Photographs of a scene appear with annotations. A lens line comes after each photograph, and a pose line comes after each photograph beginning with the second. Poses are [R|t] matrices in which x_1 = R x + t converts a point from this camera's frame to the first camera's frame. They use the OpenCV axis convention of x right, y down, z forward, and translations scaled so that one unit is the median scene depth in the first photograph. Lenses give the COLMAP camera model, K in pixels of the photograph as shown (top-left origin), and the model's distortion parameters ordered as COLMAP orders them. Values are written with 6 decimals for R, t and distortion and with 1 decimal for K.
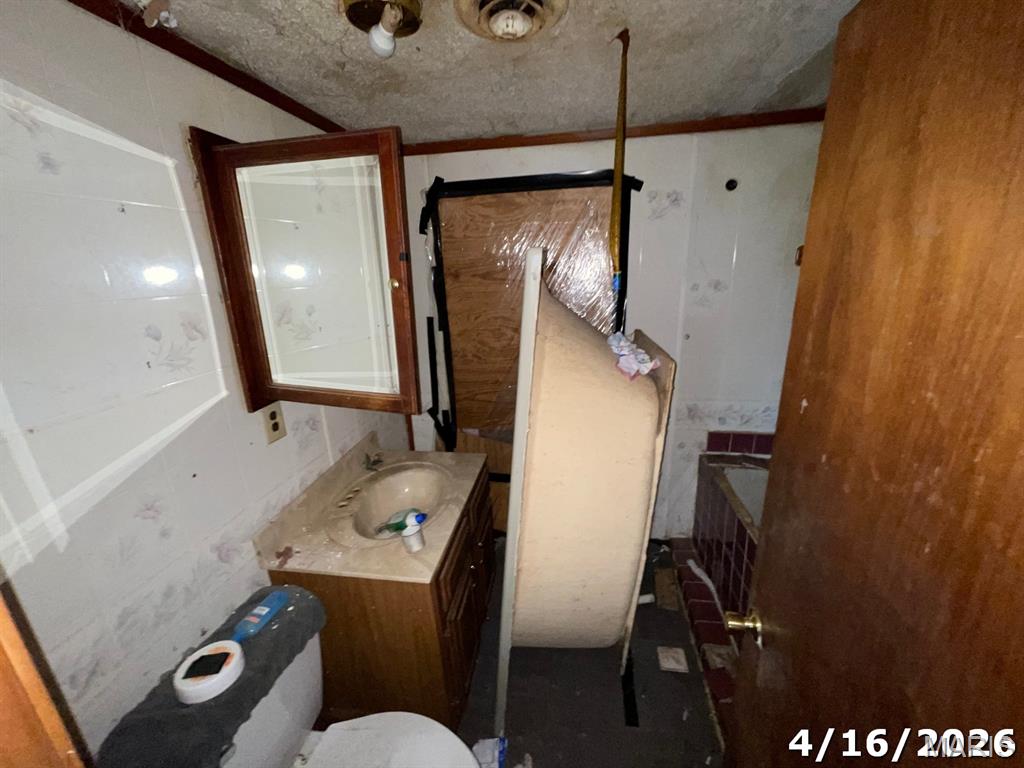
lens RADIAL K [[408.3, 0, 510.6], [0, 408.3, 385.0], [0, 0, 1]] dist [-0.004625, 0.001108]
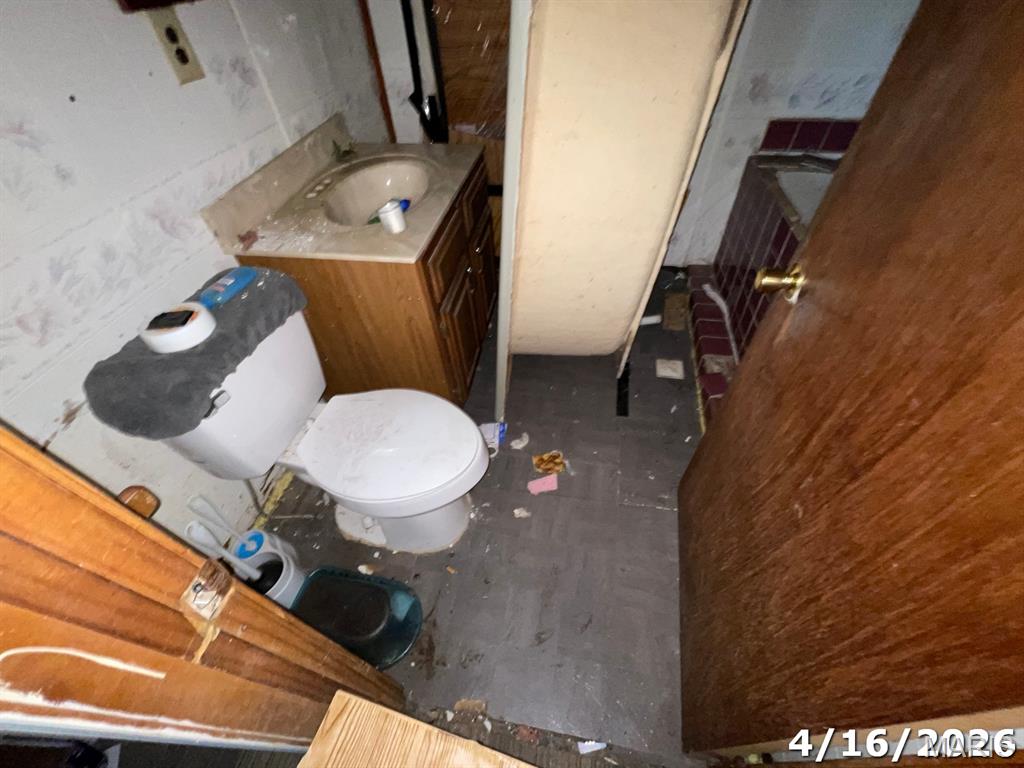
lens RADIAL K [[408.3, 0, 514.2], [0, 408.3, 381.3], [0, 0, 1]] dist [-0.004625, 0.001108]
pose [[0.999746, 0.017413, -0.014323, 0.023292], [-0.007997, 0.867801, 0.496848, 0.202710], [0.021081, -0.496607, 0.867720, 0.090736]]
